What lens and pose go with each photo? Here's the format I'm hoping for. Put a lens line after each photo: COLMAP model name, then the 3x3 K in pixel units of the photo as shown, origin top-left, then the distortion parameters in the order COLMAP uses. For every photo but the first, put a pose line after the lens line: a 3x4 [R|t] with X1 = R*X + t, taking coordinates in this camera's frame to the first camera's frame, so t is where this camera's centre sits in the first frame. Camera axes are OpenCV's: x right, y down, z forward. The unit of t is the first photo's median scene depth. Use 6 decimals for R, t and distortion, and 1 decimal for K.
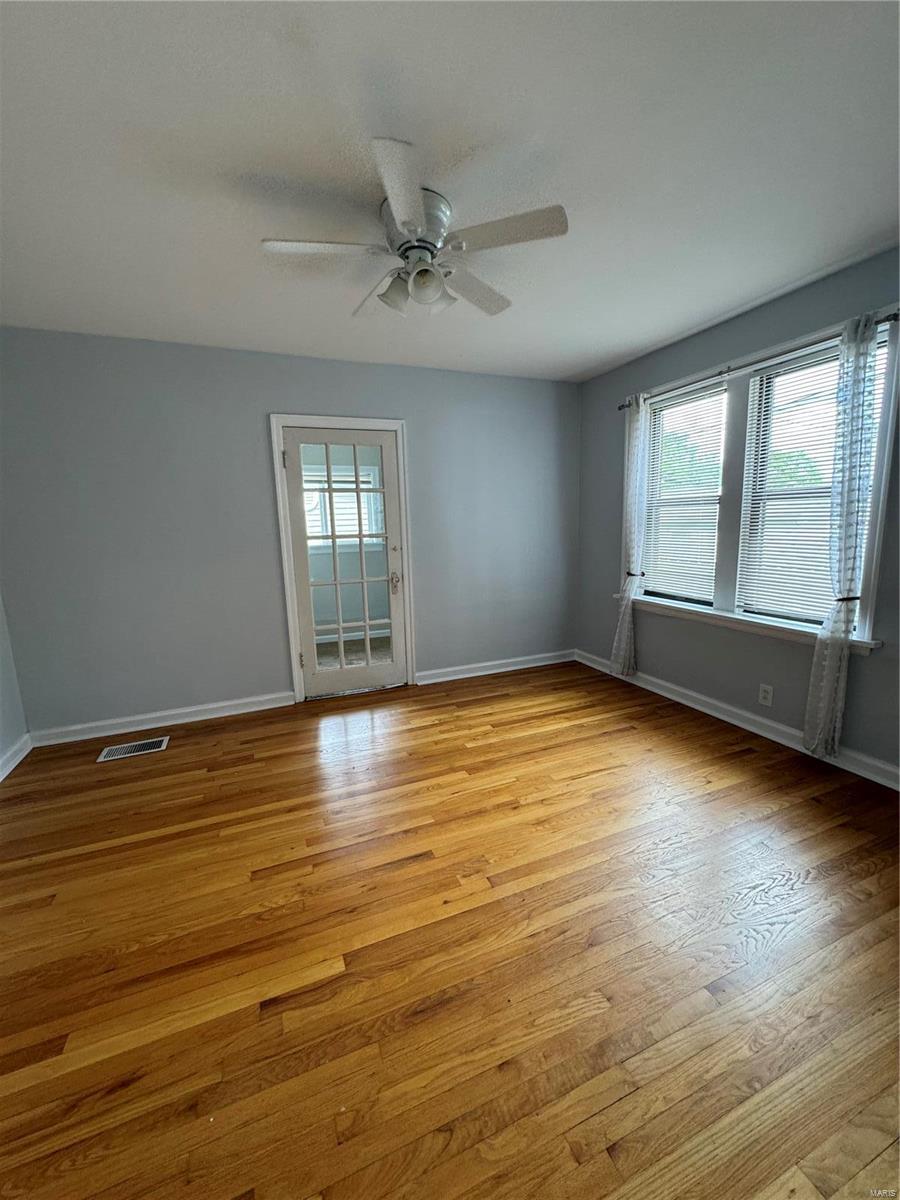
lens RADIAL K [[478.9, 0, 455.1], [0, 478.9, 598.5], [0, 0, 1]] dist [-0.000145, 0.000572]
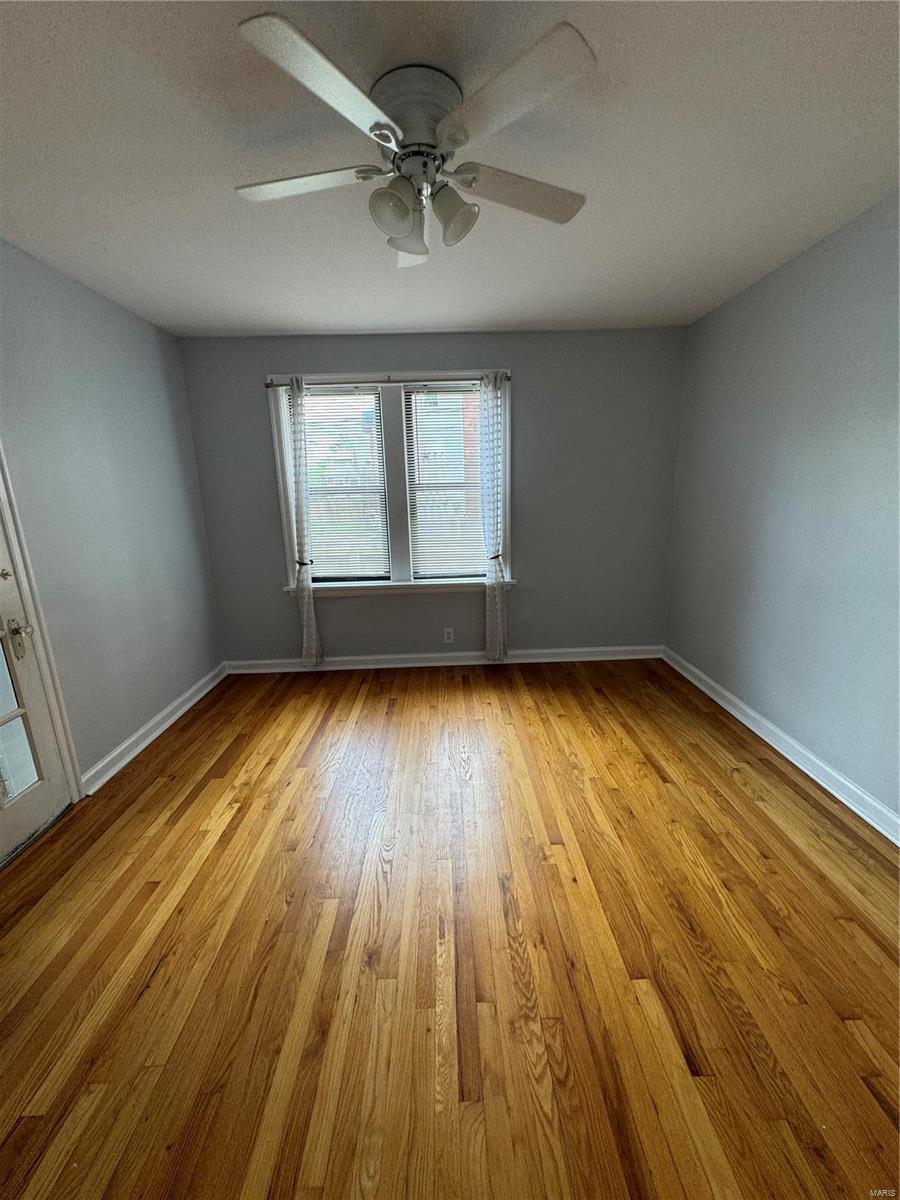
lens RADIAL K [[478.9, 0, 452.7], [0, 478.9, 599.2], [0, 0, 1]] dist [-0.000145, 0.000572]
pose [[0.359850, -0.196773, 0.912024, -0.551314], [0.163142, 0.975718, 0.146145, -0.093701], [-0.918636, 0.096199, 0.383214, 0.455875]]
